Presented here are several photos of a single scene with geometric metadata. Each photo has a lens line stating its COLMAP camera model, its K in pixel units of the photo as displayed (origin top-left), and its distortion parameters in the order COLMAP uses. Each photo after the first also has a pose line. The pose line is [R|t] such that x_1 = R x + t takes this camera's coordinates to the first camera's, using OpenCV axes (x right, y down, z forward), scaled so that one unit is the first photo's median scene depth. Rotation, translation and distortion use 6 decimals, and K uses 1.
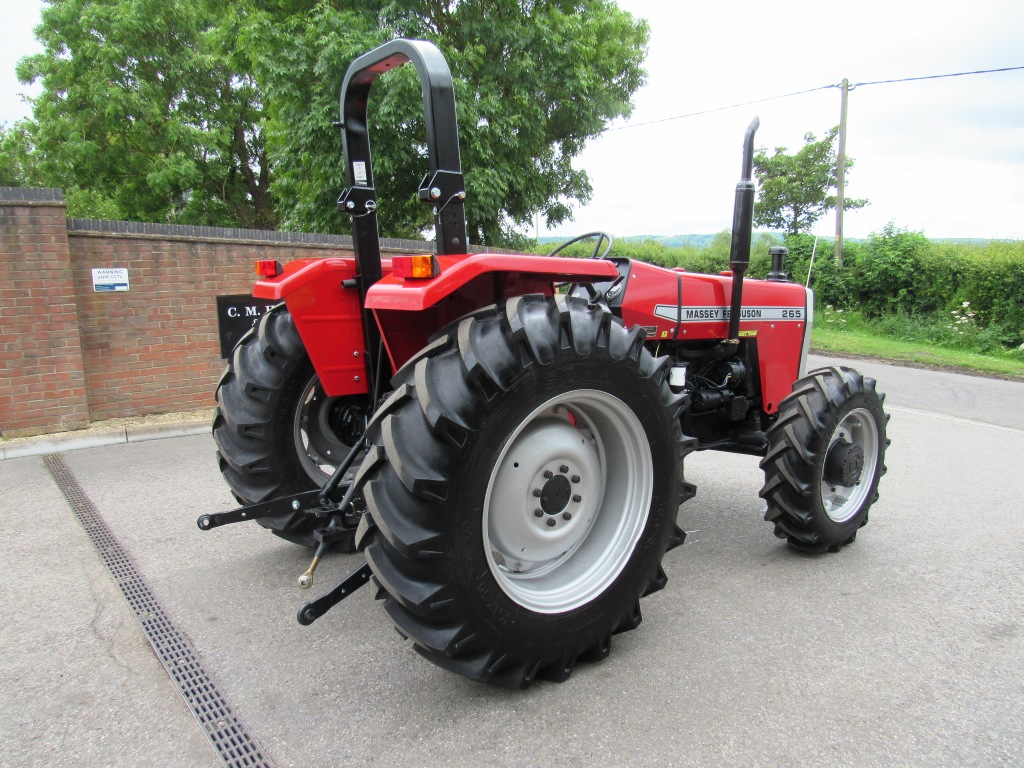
lens RADIAL K [[731.6, 0, 508.3], [0, 731.6, 450.9], [0, 0, 1]] dist [-0.047034, 0.026065]
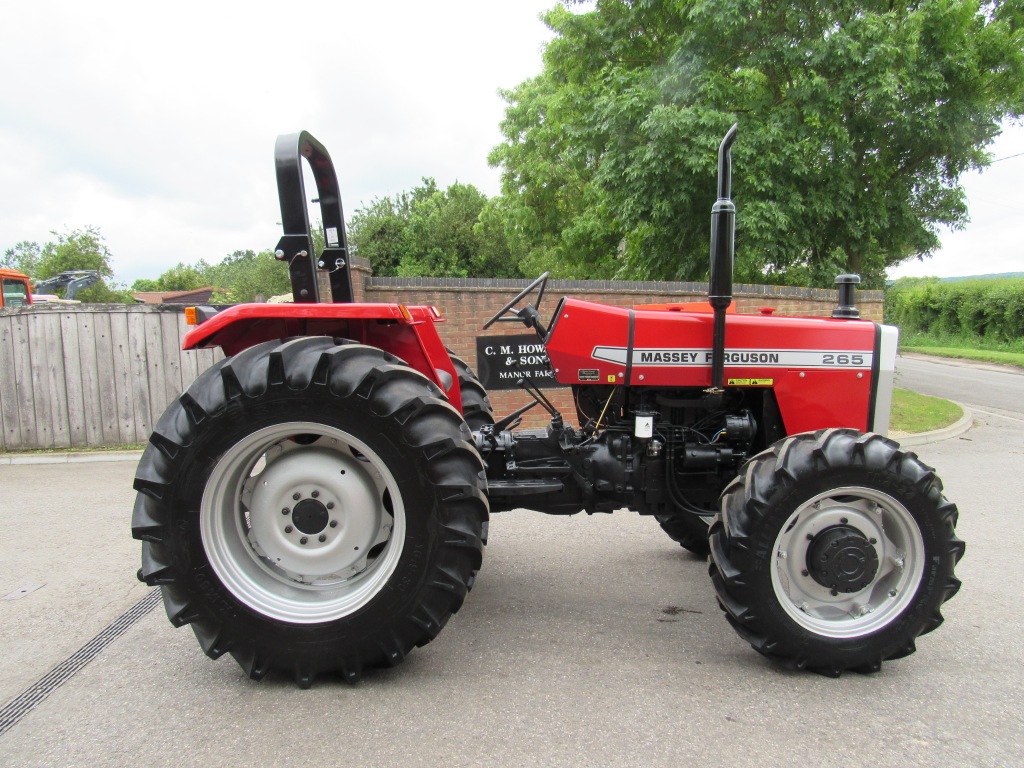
lens RADIAL K [[731.6, 0, 508.3], [0, 731.6, 450.9], [0, 0, 1]] dist [-0.047034, 0.026065]
pose [[0.792646, 0.091761, -0.602737, 0.606493], [-0.124308, 0.992166, -0.012427, -0.039298], [0.596875, 0.084775, 0.797843, 0.184773]]
